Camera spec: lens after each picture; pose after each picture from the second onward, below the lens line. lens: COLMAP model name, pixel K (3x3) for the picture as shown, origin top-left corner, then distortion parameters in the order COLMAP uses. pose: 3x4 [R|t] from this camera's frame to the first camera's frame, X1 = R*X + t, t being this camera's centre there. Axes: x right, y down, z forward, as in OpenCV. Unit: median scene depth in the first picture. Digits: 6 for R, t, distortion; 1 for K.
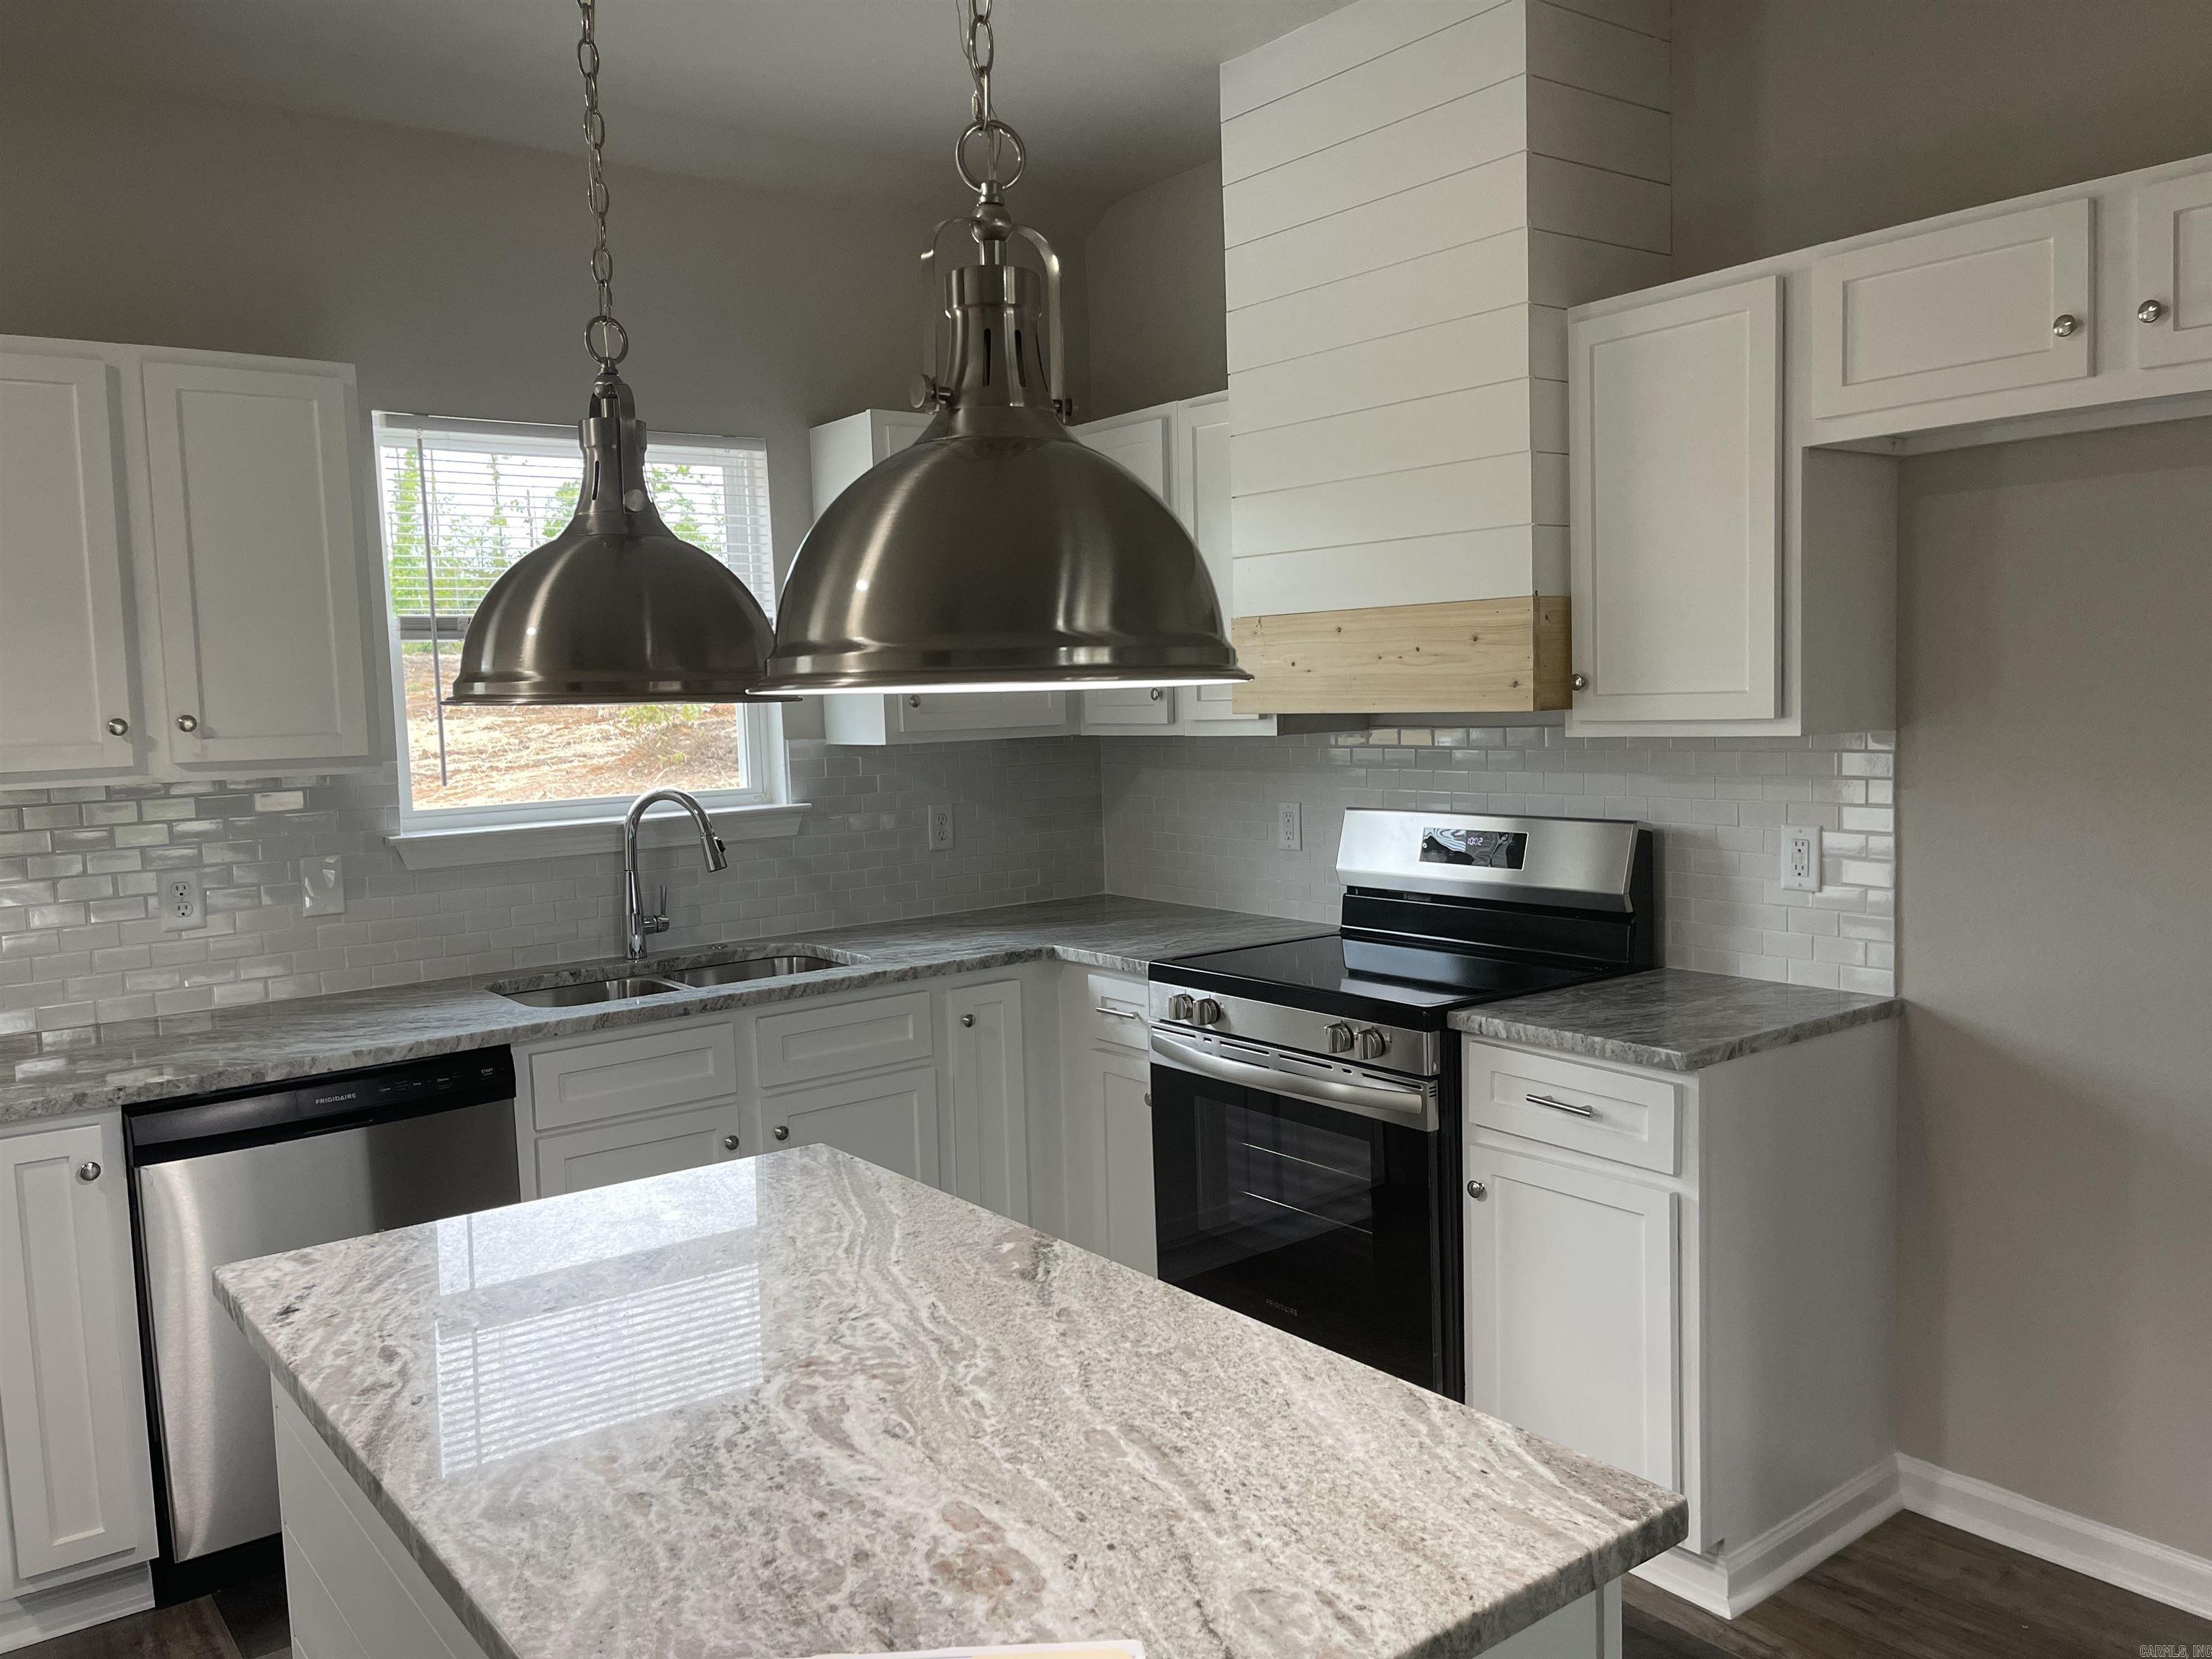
lens RADIAL K [[1679.1, 0, 1101.2], [0, 1679.1, 815.0], [0, 0, 1]] dist [0.060968, -0.062291]
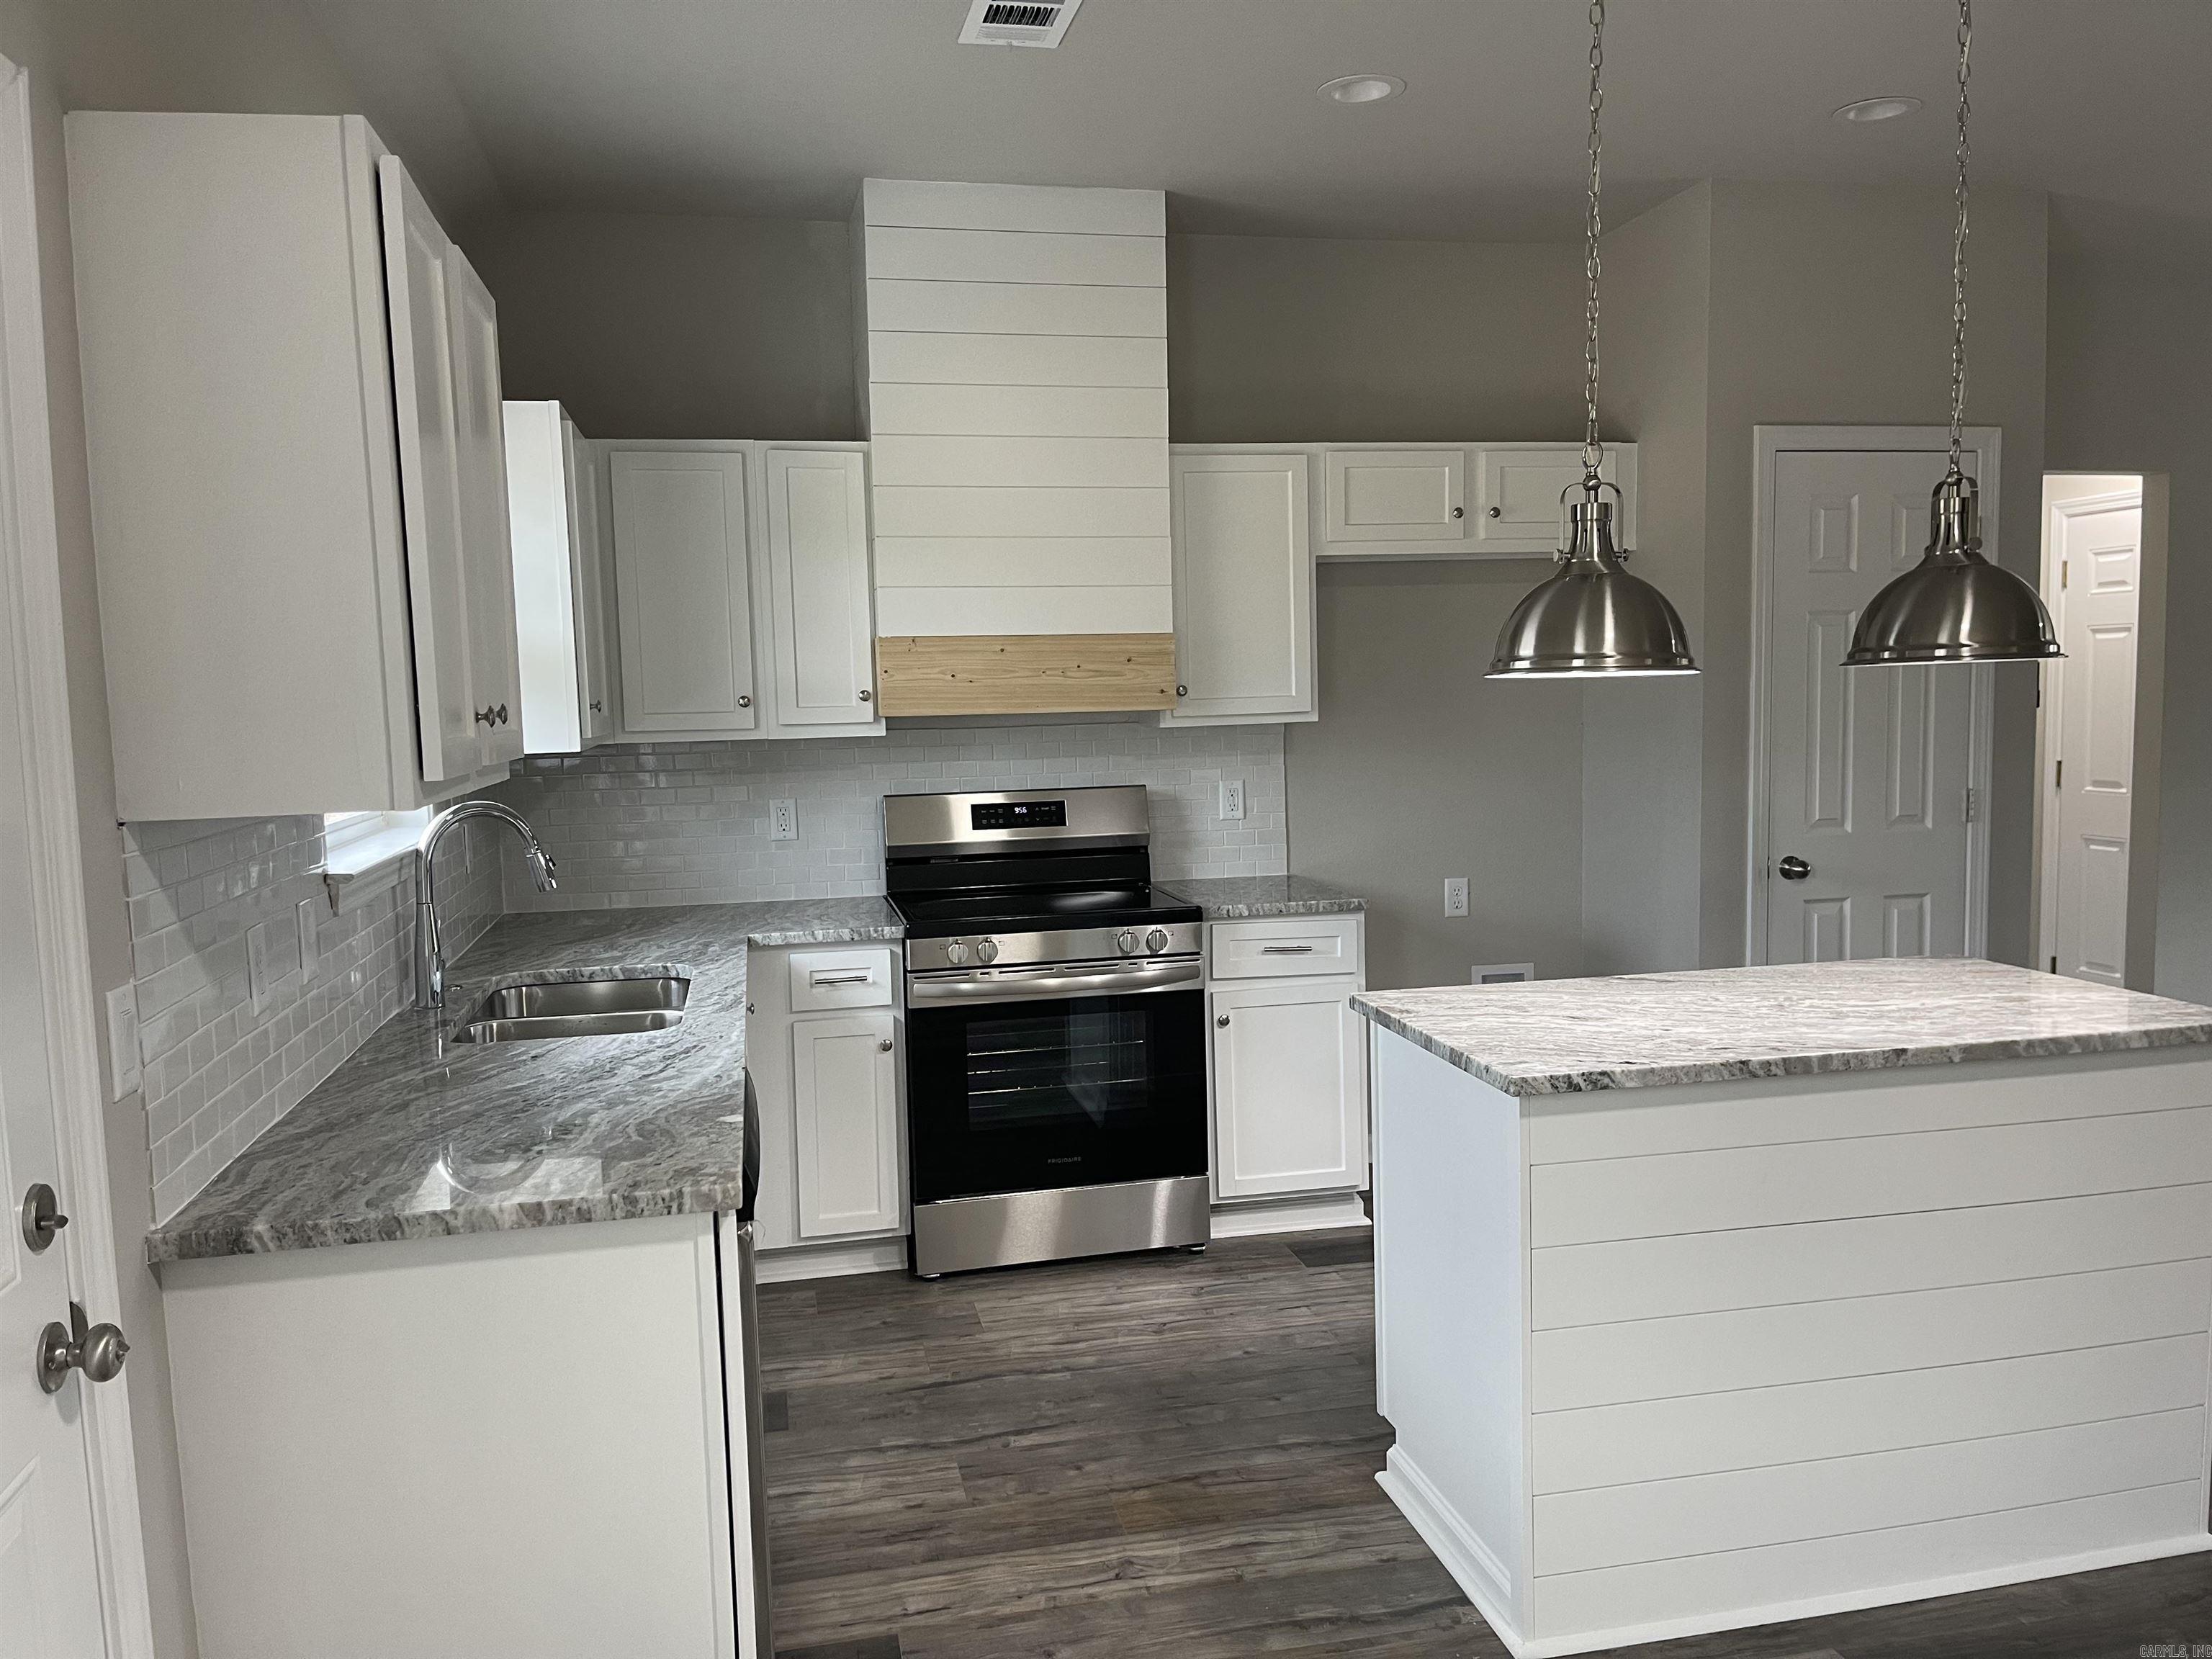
lens RADIAL K [[1679.1, 0, 1100.8], [0, 1679.1, 832.6], [0, 0, 1]] dist [0.060968, -0.062291]
pose [[0.437272, -0.059596, 0.897352, -1.895900], [0.079847, 0.996434, 0.027267, 0.003571], [-0.895778, 0.059727, 0.440472, 0.687541]]
